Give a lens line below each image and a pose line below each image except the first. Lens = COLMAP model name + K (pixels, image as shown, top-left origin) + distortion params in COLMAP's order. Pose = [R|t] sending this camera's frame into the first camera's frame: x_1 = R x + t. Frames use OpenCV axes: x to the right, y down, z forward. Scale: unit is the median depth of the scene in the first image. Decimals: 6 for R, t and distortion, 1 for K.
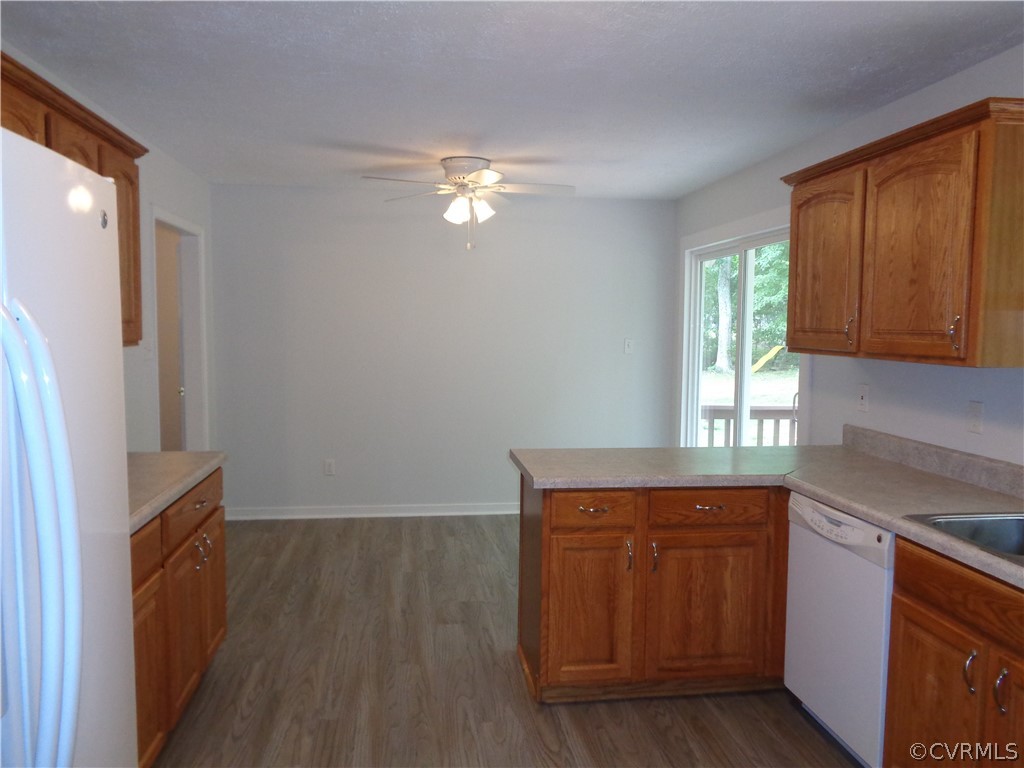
lens RADIAL K [[763.1, 0, 511.6], [0, 763.1, 384.1], [0, 0, 1]] dist [0.004810, 0.000862]
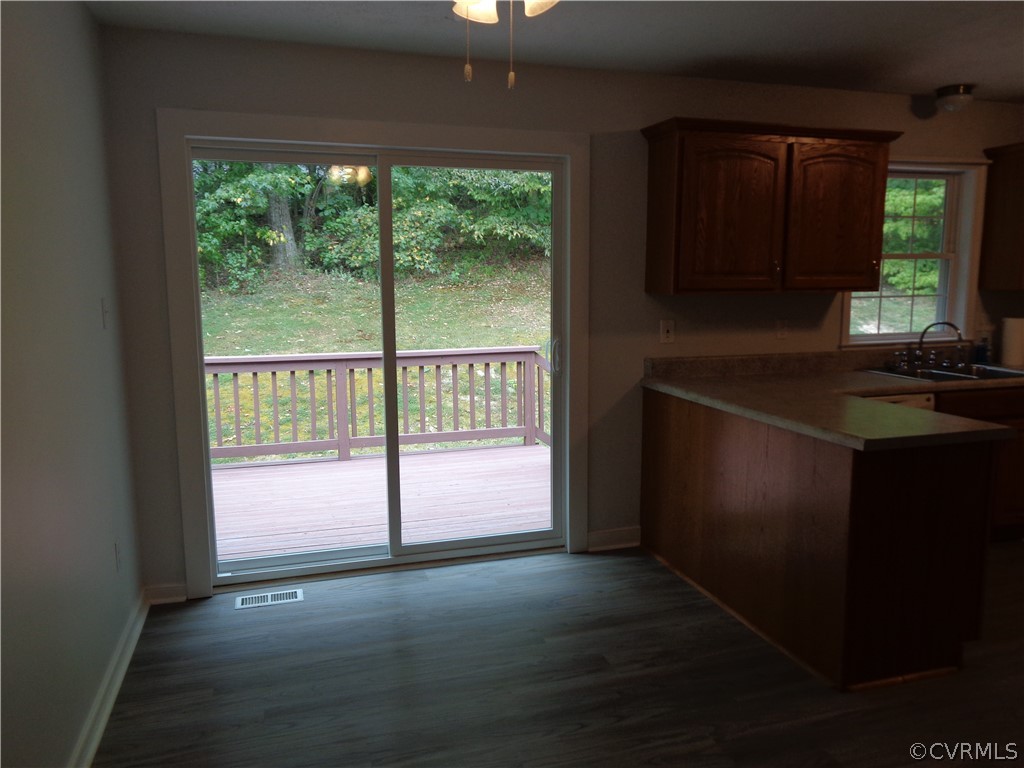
lens RADIAL K [[763.1, 0, 512.0], [0, 763.1, 385.1], [0, 0, 1]] dist [0.004810, 0.000862]
pose [[-0.165150, -0.151716, 0.974530, -0.708336], [0.080680, 0.982708, 0.166661, -0.126746], [-0.982963, 0.106149, -0.150054, 1.576660]]
